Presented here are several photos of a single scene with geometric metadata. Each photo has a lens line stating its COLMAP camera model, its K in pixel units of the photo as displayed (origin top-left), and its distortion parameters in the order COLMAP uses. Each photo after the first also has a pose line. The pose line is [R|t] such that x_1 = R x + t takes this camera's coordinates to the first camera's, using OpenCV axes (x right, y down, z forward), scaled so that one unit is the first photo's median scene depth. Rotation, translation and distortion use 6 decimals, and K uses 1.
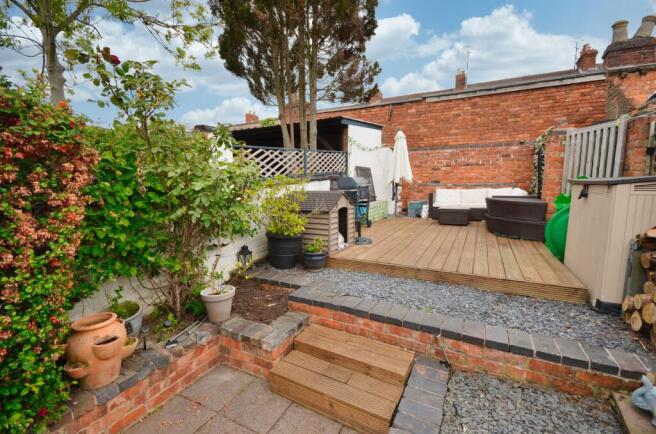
lens RADIAL K [[291.2, 0, 329.9], [0, 291.2, 218.4], [0, 0, 1]] dist [0.020085, -0.016520]
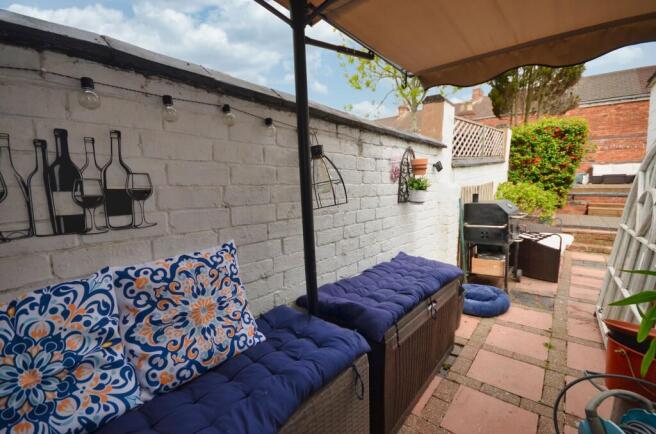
lens RADIAL K [[284.3, 0, 334.0], [0, 284.3, 219.2], [0, 0, 1]] dist [0.019866, -0.018115]
pose [[0.975727, 0.006018, -0.218908, -0.756691], [-0.002044, 0.999829, 0.018379, 0.188805], [0.218982, -0.017485, 0.975572, -0.925730]]
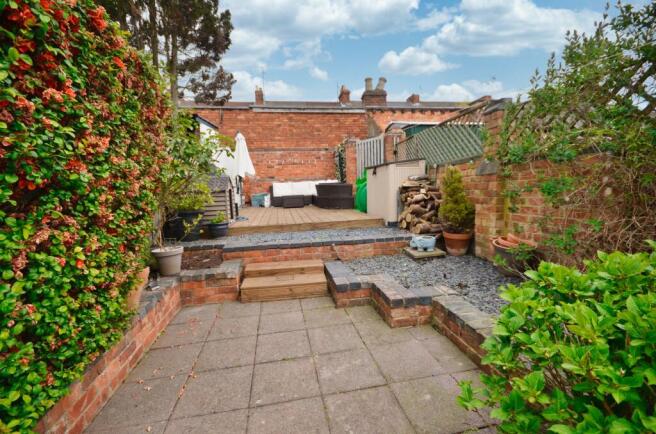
lens RADIAL K [[284.3, 0, 334.0], [0, 284.3, 219.2], [0, 0, 1]] dist [0.019866, -0.018115]
pose [[0.787982, -0.091987, 0.608788, -0.209535], [0.103513, 0.994495, 0.016285, 0.068363], [-0.606935, 0.050185, 0.793166, -0.122485]]
